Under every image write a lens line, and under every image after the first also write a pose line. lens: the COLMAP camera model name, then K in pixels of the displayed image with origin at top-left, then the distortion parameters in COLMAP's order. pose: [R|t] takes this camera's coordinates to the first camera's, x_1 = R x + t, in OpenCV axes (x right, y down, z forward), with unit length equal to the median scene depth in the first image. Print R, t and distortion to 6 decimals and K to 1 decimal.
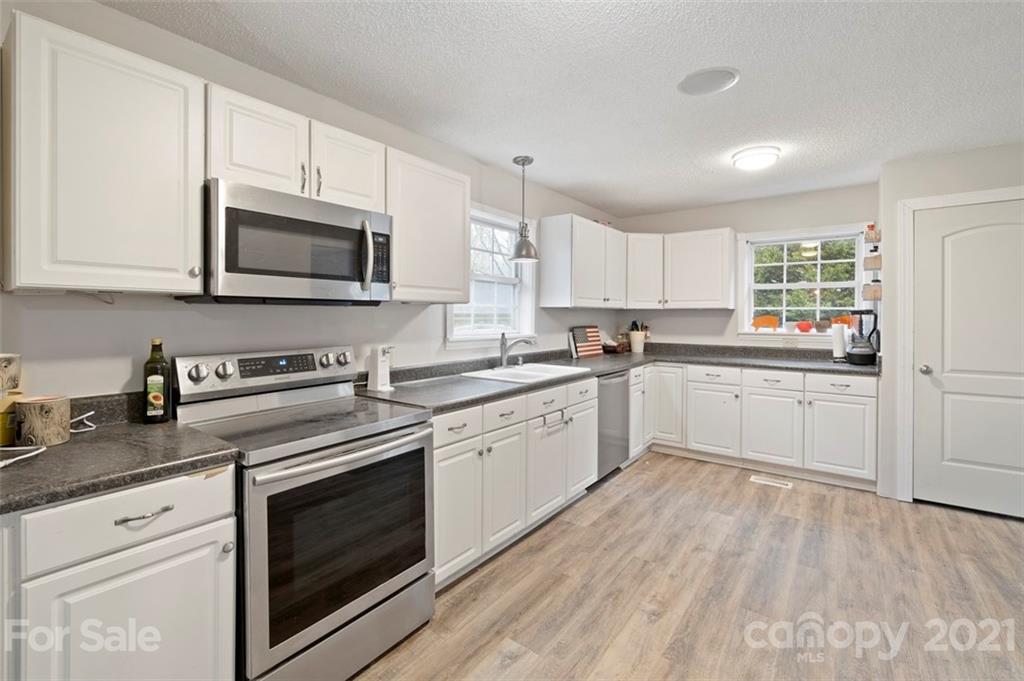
lens RADIAL K [[449.4, 0, 512.4], [0, 449.4, 318.6], [0, 0, 1]] dist [0.000563, -0.000052]
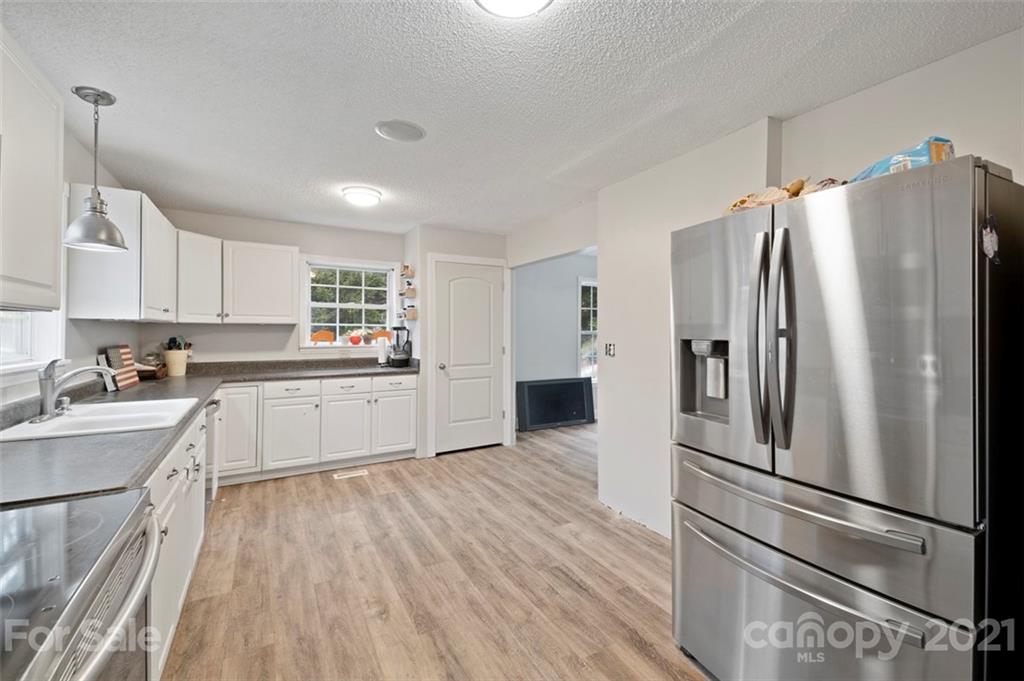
lens RADIAL K [[429.2, 0, 512.7], [0, 429.2, 326.5], [0, 0, 1]] dist [0.000846, -0.000166]
pose [[0.394344, 0.008191, 0.918926, -0.295564], [0.007023, 0.999904, -0.011926, -0.001614], [-0.918936, 0.011157, 0.394249, 0.185458]]
